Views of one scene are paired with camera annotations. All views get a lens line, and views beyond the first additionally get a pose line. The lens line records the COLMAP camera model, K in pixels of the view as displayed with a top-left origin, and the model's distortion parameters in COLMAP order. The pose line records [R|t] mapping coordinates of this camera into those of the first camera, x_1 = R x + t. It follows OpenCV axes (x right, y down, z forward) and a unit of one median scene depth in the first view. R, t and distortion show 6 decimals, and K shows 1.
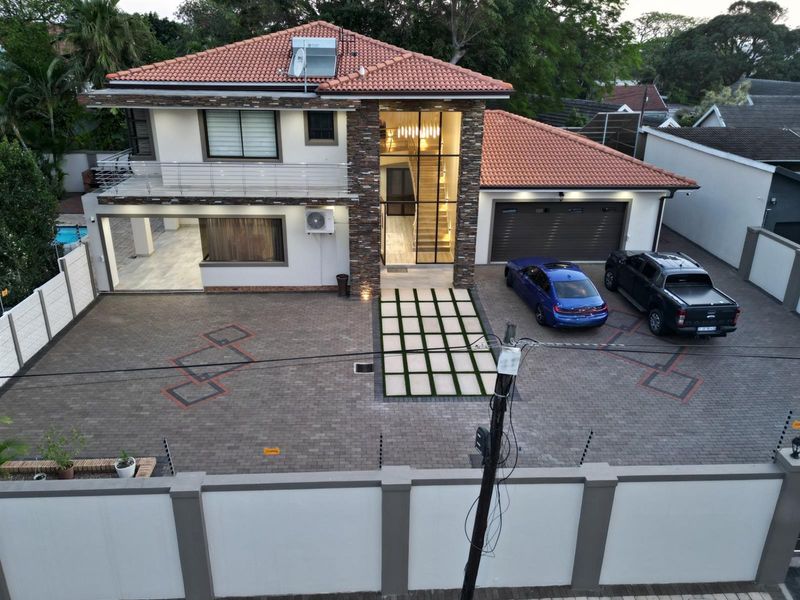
lens RADIAL K [[634.6, 0, 400.8], [0, 634.6, 302.4], [0, 0, 1]] dist [0.052469, -0.044138]
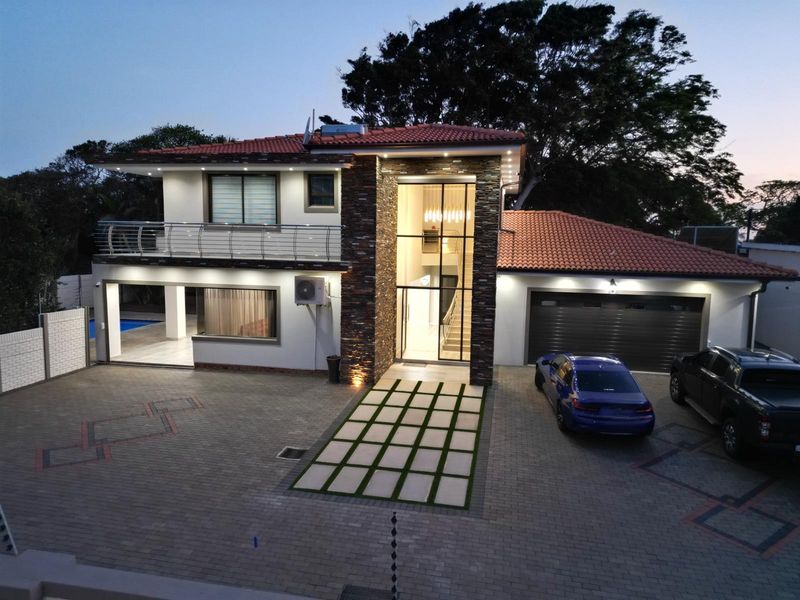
lens RADIAL K [[567.4, 0, 399.8], [0, 567.4, 297.5], [0, 0, 1]] dist [0.046422, -0.040214]
pose [[0.968591, 0.031266, -0.246686, 0.193475], [-0.097853, 0.959945, -0.262546, 0.078179], [0.228596, 0.278439, 0.932853, 0.293590]]
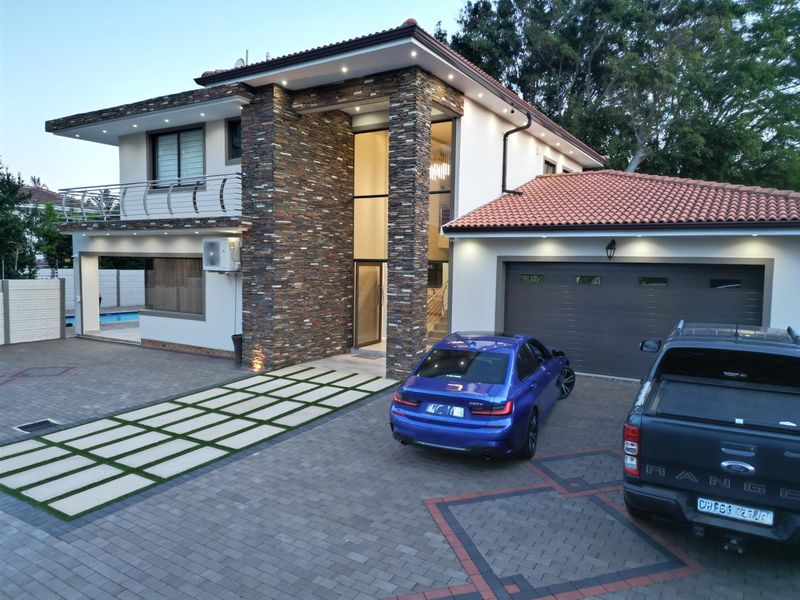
lens RADIAL K [[567.4, 0, 401.7], [0, 567.4, 296.1], [0, 0, 1]] dist [0.046422, -0.040214]
pose [[0.818080, 0.034965, -0.574041, 0.449879], [-0.220837, 0.940726, -0.257420, 0.044785], [0.531015, 0.337359, 0.777311, 0.614980]]
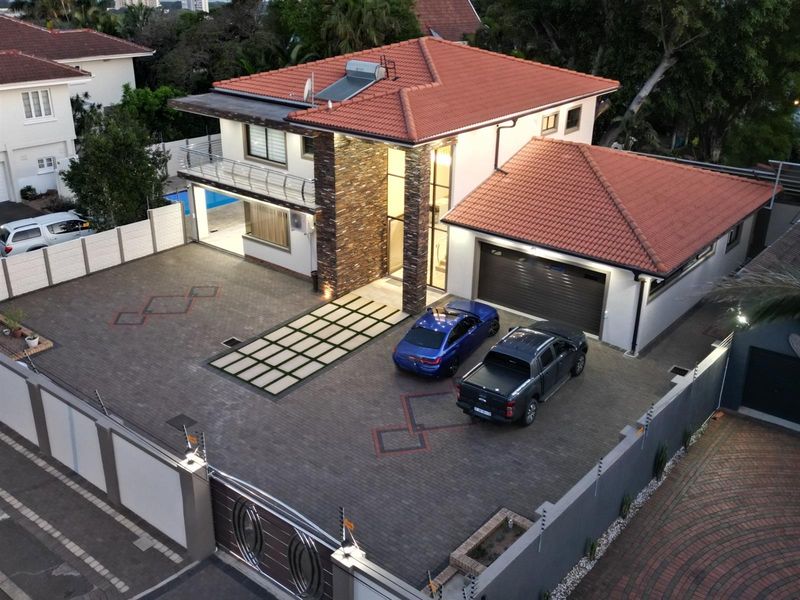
lens RADIAL K [[809.1, 0, 401.3], [0, 809.1, 303.4], [0, 0, 1]] dist [0.062865, 0.000000]
pose [[0.747261, 0.269217, -0.607555, 0.983992], [-0.255045, 0.960434, 0.111891, -0.202282], [0.613639, 0.071342, 0.786357, -0.058048]]
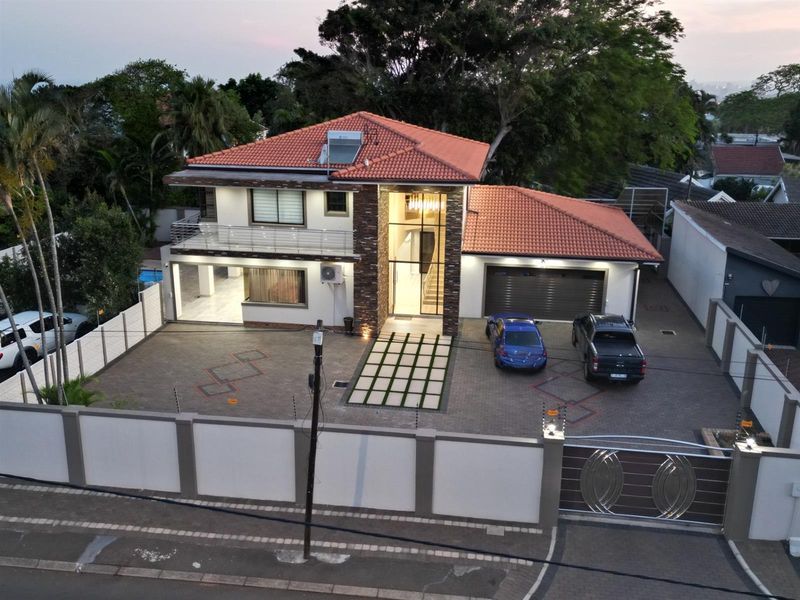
lens RADIAL K [[771.2, 0, 400.2], [0, 771.2, 298.3], [0, 0, 1]] dist [0.075013, 0.000000]
pose [[0.981504, 0.053552, -0.183800, 0.298928], [-0.072517, 0.992535, -0.098061, 0.063210], [0.177176, 0.109575, 0.978060, -0.489586]]
